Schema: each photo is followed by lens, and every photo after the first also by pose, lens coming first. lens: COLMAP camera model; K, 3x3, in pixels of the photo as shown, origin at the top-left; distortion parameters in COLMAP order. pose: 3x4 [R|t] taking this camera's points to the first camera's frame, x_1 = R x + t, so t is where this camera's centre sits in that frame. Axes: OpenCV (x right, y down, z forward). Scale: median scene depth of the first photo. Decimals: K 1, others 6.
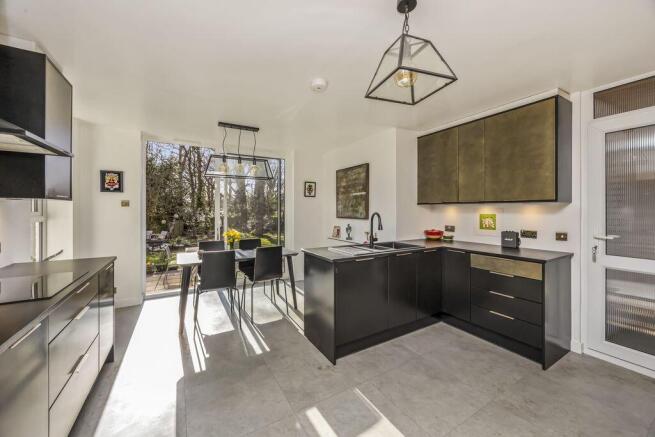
lens RADIAL K [[252.9, 0, 332.2], [0, 252.9, 209.0], [0, 0, 1]] dist [-0.002476, -0.000138]
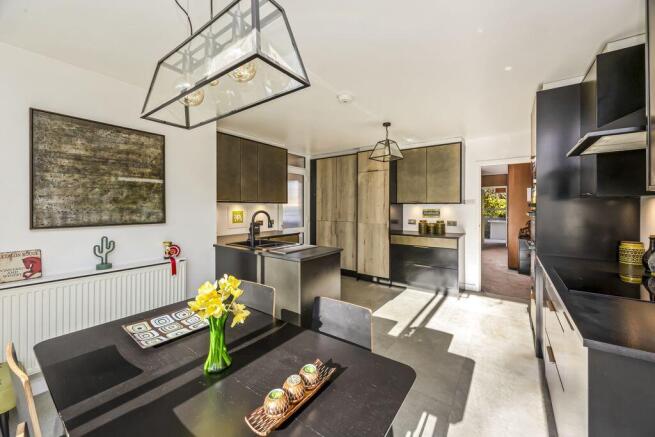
lens RADIAL K [[252.9, 0, 321.4], [0, 252.9, 207.3], [0, 0, 1]] dist [-0.002476, -0.000138]
pose [[-0.385954, 0.005280, 0.922503, -0.597386], [0.003263, 0.999985, -0.004358, 0.005137], [-0.922512, 0.001328, -0.385966, 0.862618]]
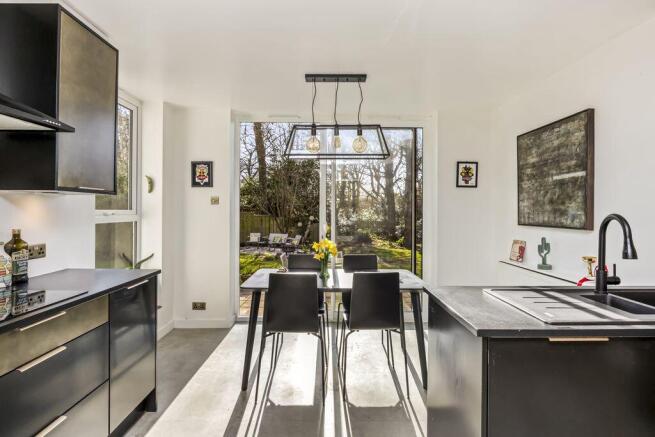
lens RADIAL K [[336.9, 0, 324.9], [0, 336.9, 208.3], [0, 0, 1]] dist [-0.015615, -0.000764]
pose [[0.858526, -0.000015, -0.512770, 0.034872], [-0.003624, 0.999975, -0.006097, 0.006795], [0.512757, 0.007093, 0.858504, 0.223331]]
